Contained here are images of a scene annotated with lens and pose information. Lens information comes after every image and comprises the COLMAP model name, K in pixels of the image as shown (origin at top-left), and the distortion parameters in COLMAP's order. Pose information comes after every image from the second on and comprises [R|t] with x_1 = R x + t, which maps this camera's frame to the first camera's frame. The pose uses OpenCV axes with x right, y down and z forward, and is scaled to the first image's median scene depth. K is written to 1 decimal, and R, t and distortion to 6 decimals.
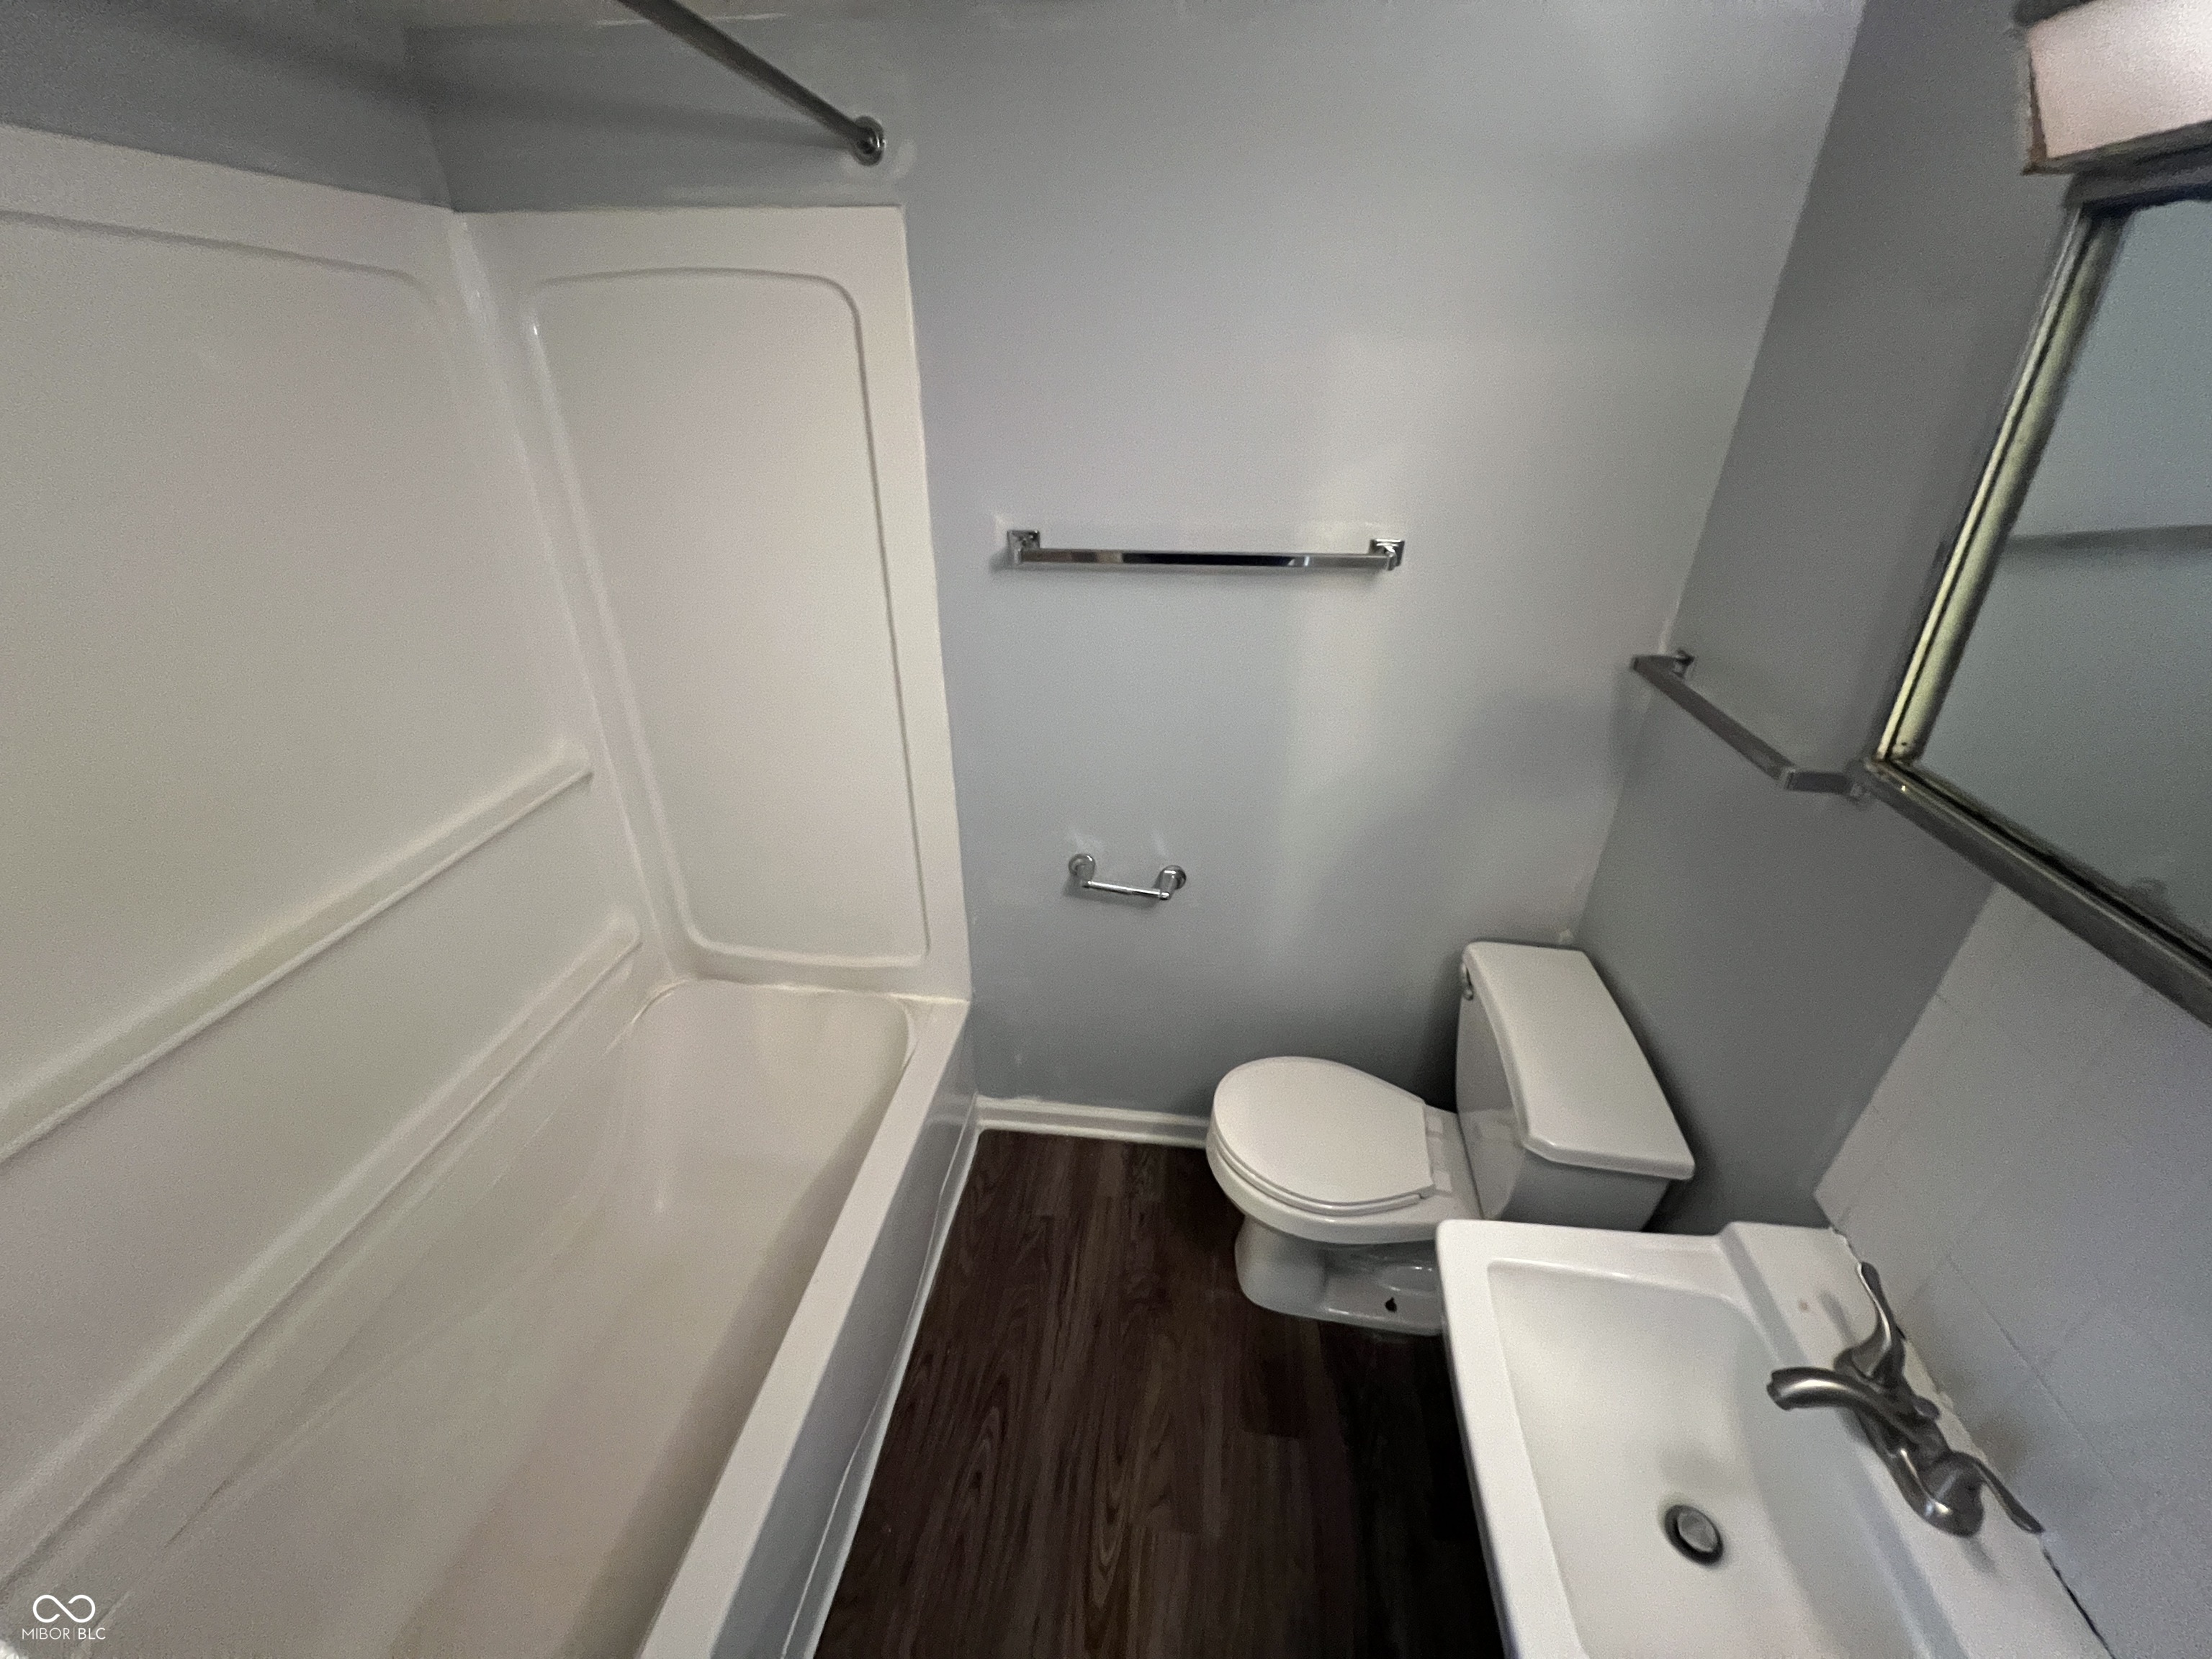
lens RADIAL K [[890.0, 0, 1106.0], [0, 890.0, 829.5], [0, 0, 1]] dist [0.006168, 0.000311]
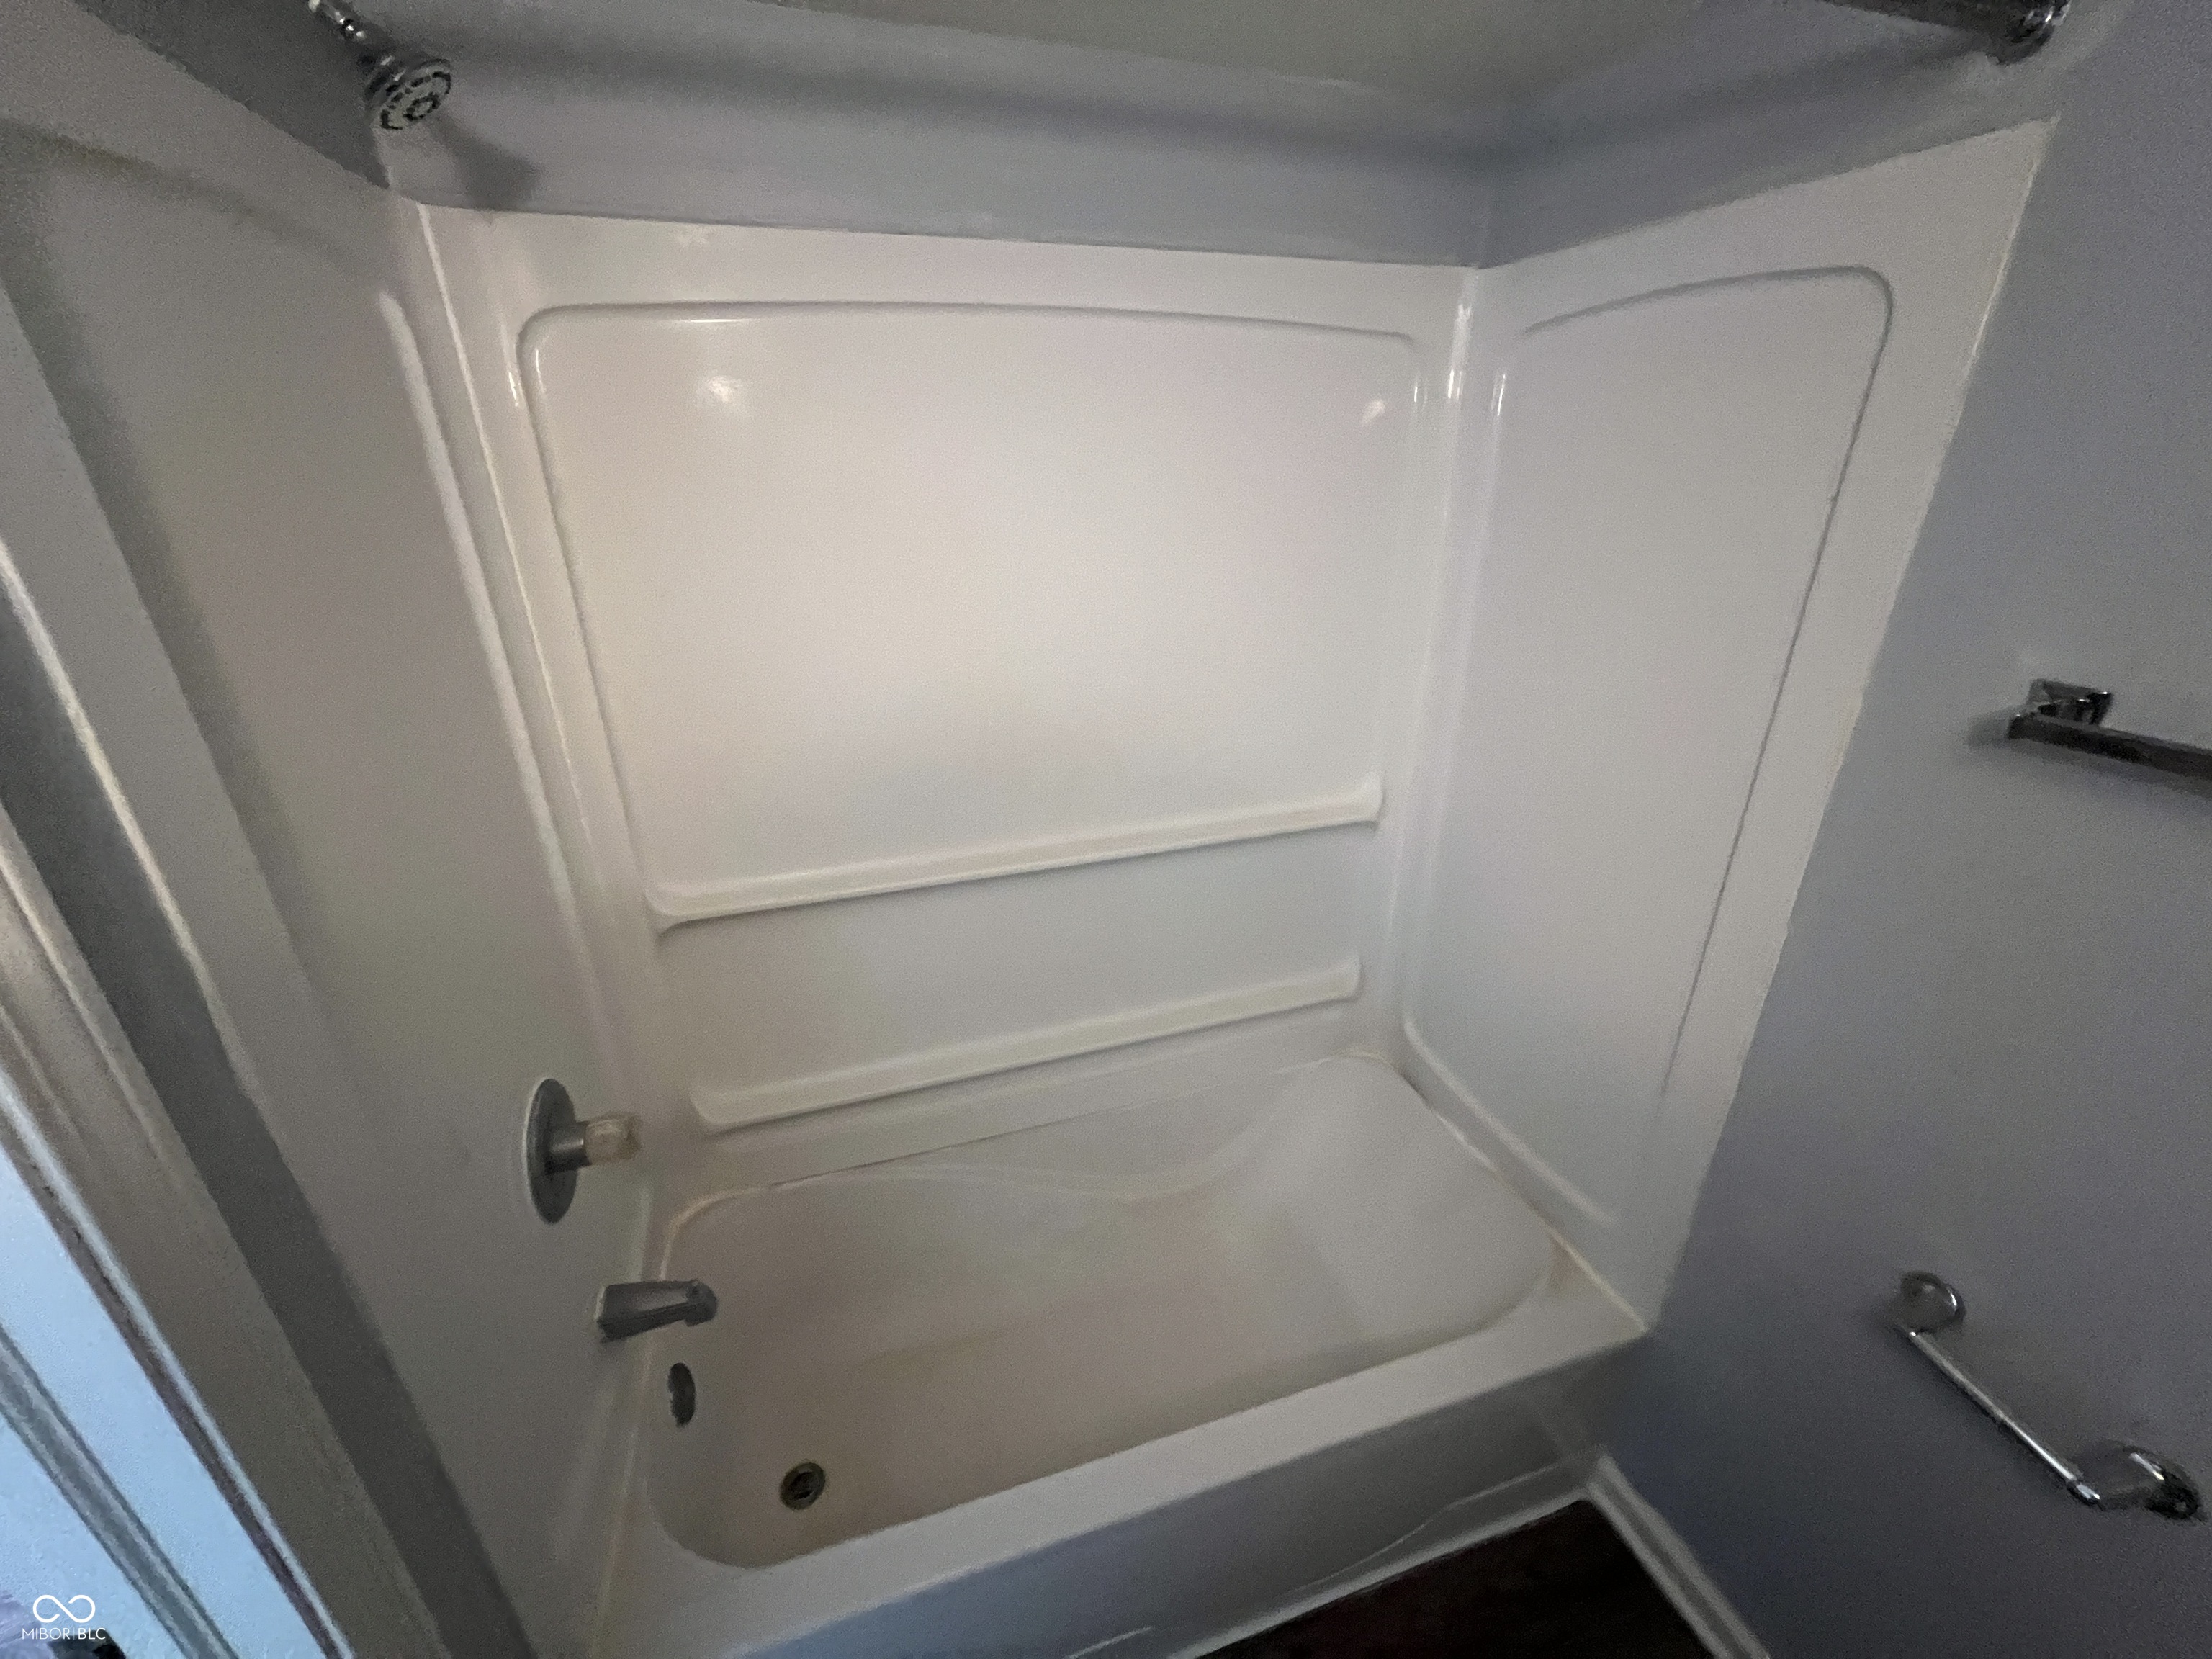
lens RADIAL K [[890.0, 0, 1106.0], [0, 890.0, 829.5], [0, 0, 1]] dist [0.006168, 0.000311]
pose [[0.404328, 0.351793, -0.844252, 0.128972], [-0.411574, 0.894311, 0.175542, -0.101919], [0.816778, 0.276496, 0.506384, 0.248178]]
